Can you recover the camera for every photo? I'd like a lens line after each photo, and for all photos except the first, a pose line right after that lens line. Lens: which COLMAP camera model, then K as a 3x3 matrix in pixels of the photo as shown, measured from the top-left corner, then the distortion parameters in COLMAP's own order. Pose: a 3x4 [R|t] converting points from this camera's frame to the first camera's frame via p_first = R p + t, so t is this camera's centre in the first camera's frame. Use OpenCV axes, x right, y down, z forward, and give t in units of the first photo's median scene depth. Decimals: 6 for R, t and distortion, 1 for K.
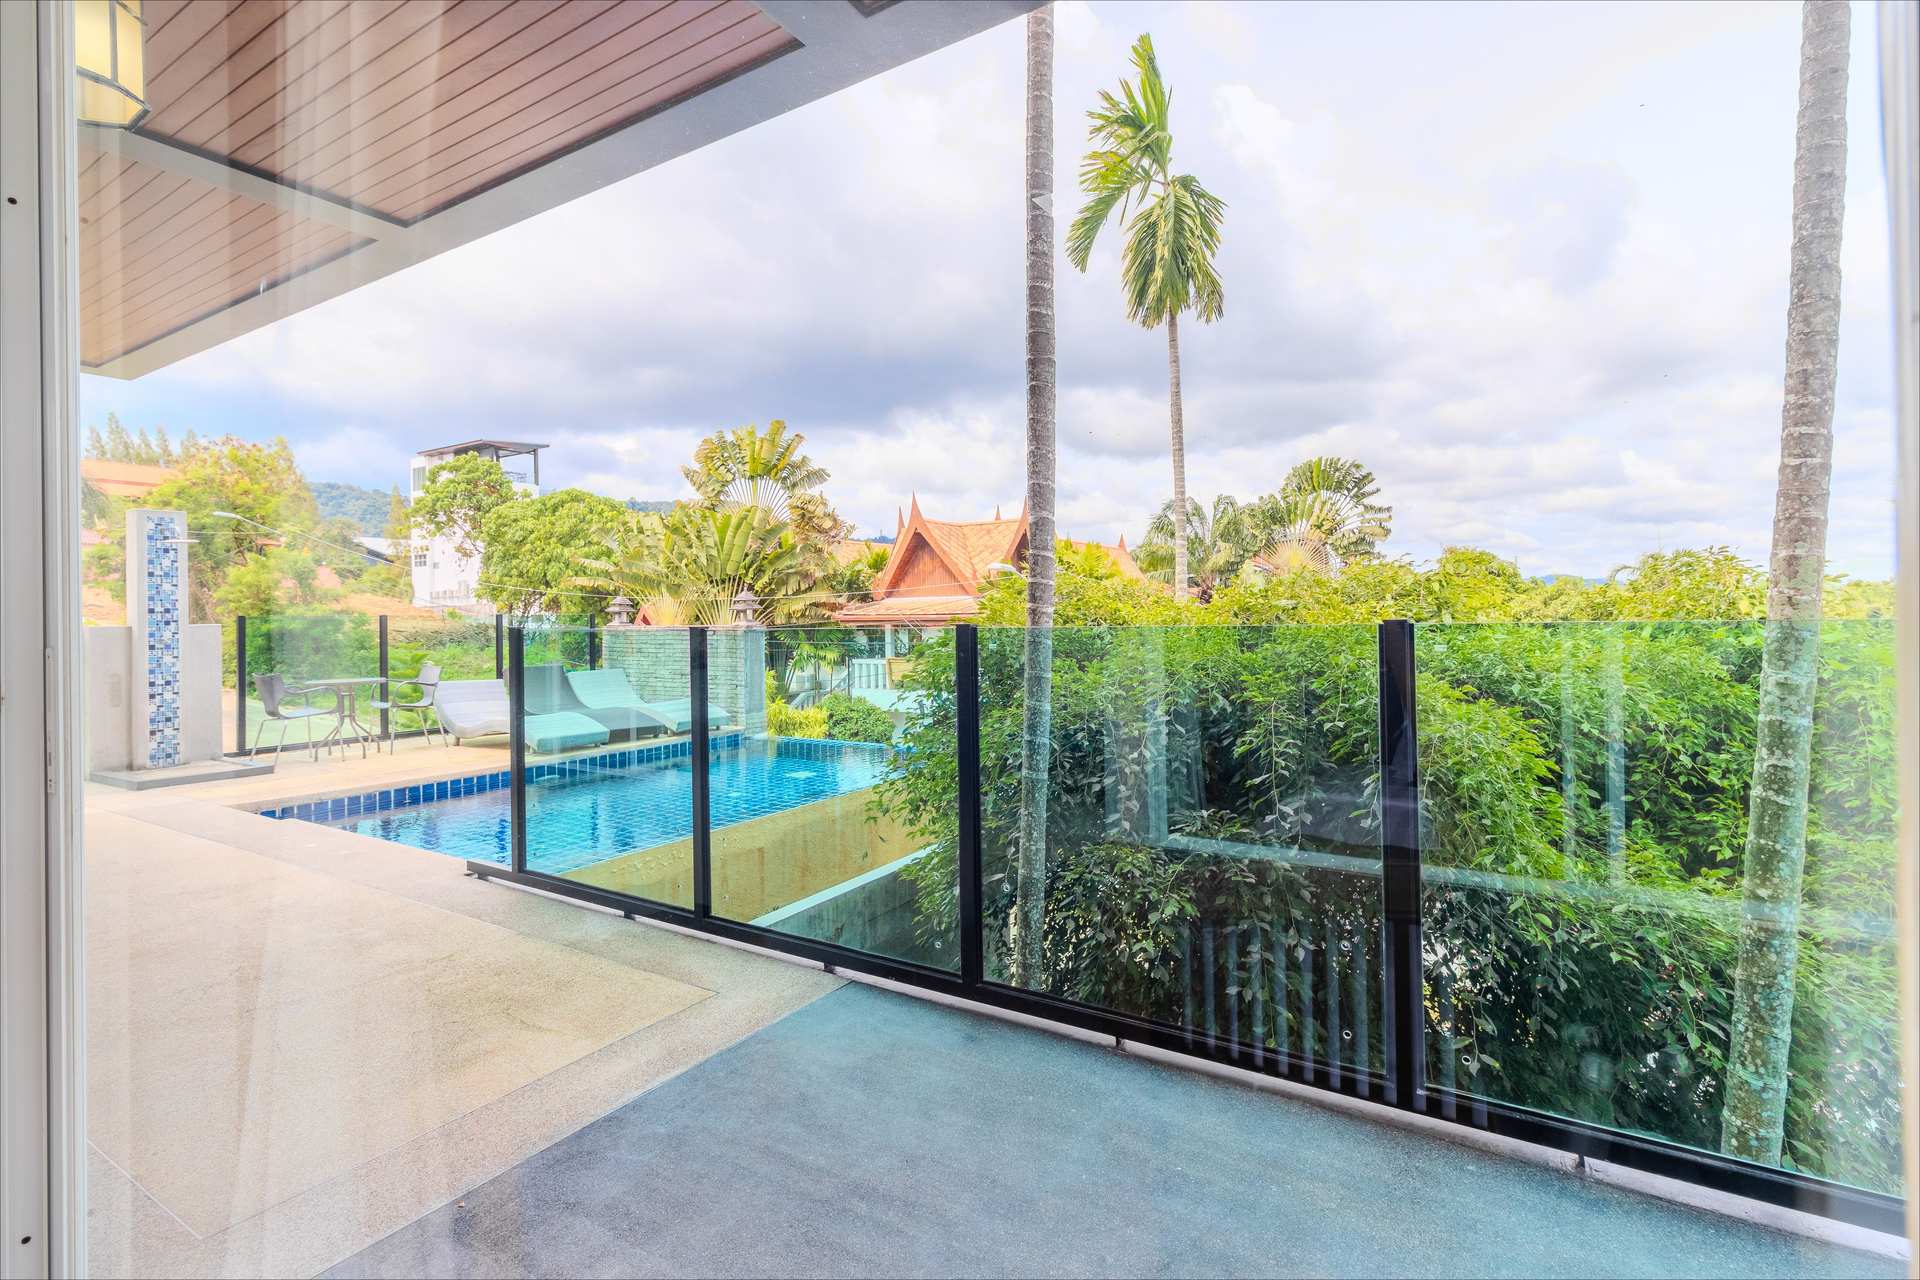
lens RADIAL K [[908.3, 0, 965.9], [0, 908.3, 601.8], [0, 0, 1]] dist [-0.000204, 0.000116]
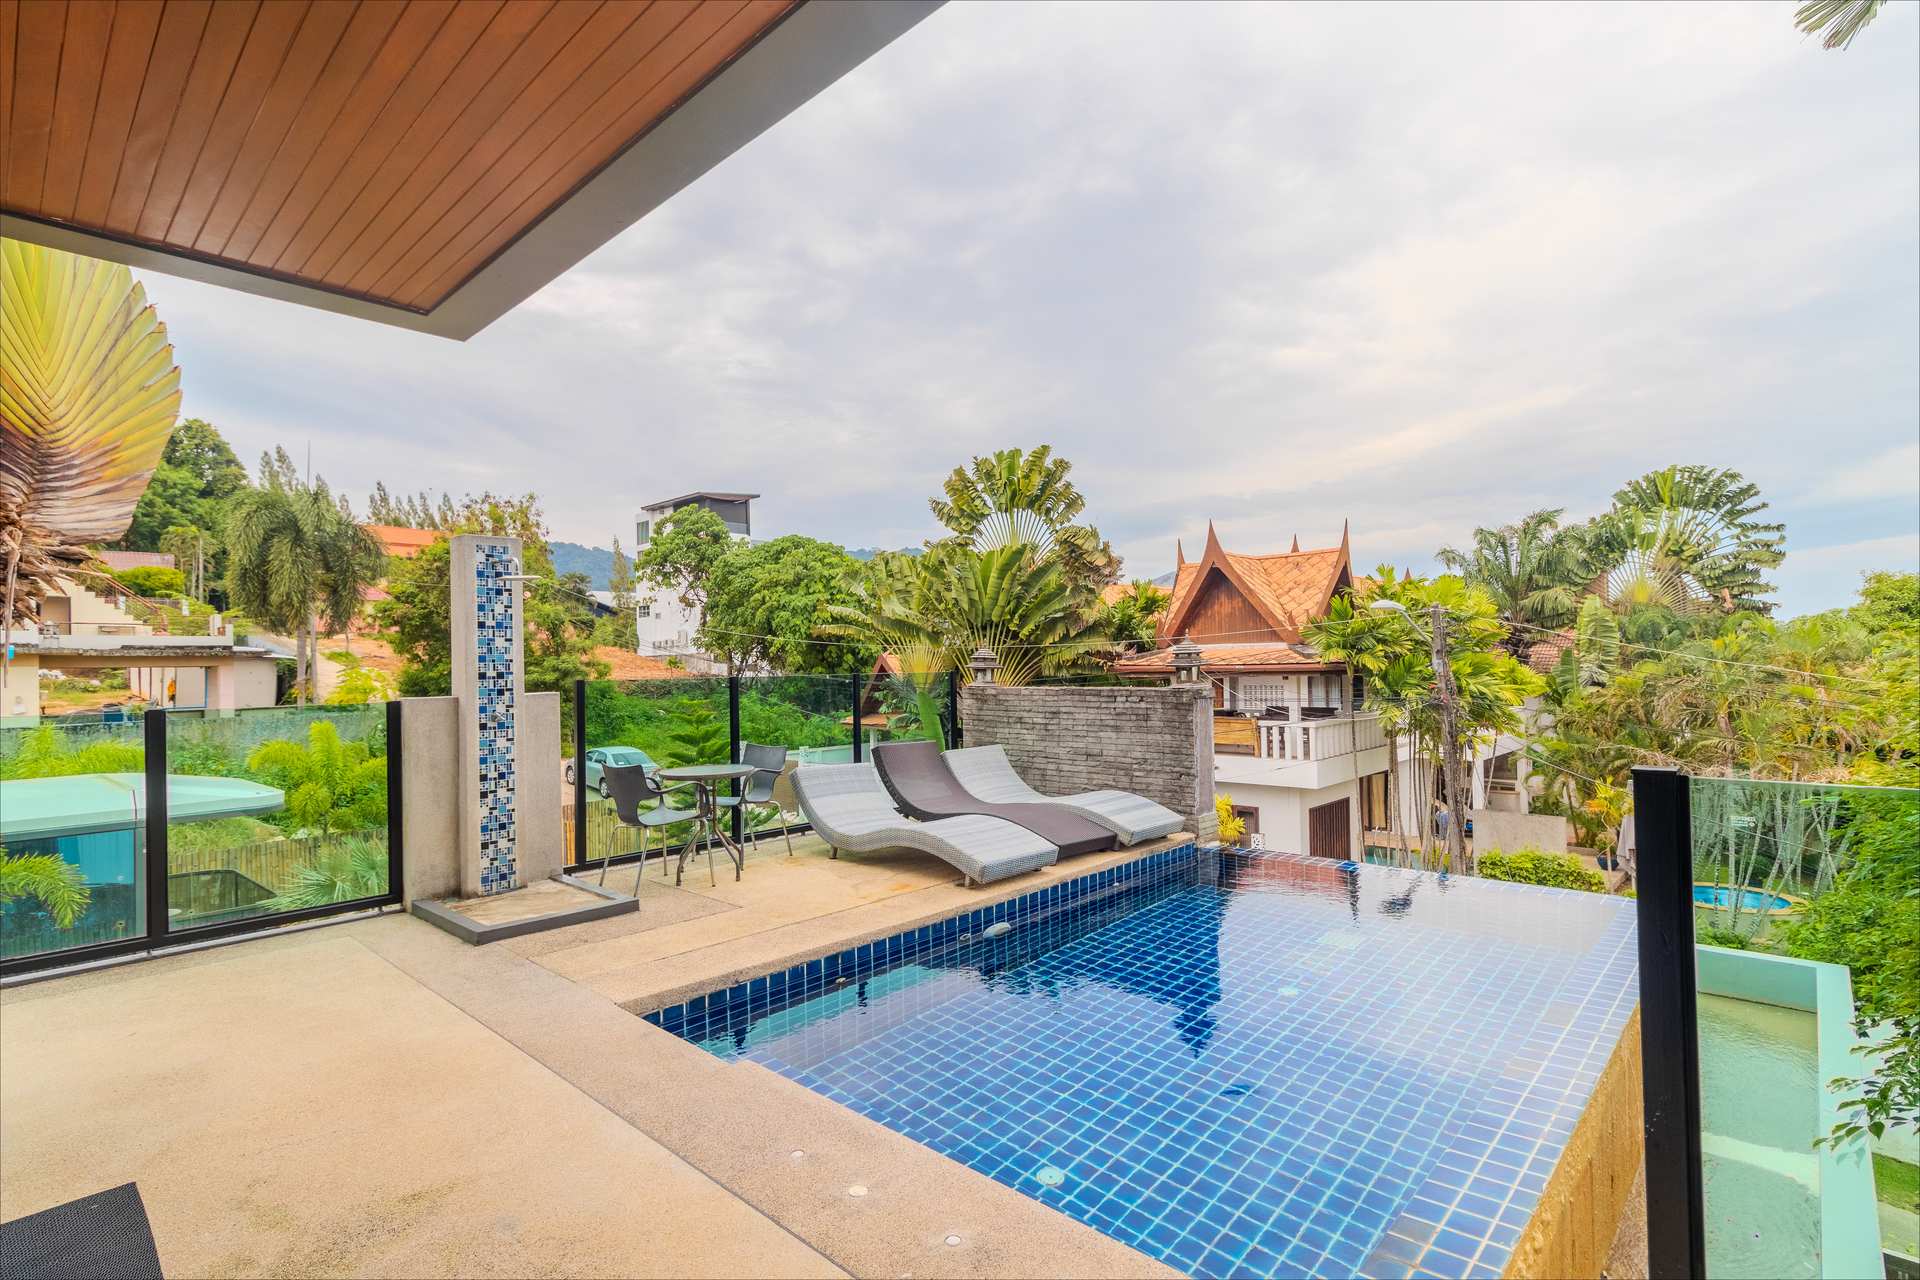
lens RADIAL K [[908.3, 0, 948.2], [0, 908.3, 645.9], [0, 0, 1]] dist [-0.000204, 0.000116]
pose [[0.979964, -0.006379, -0.199070, -0.120248], [0.006023, 0.999979, -0.002392, -0.002956], [0.199081, 0.001145, 0.979982, 0.113145]]
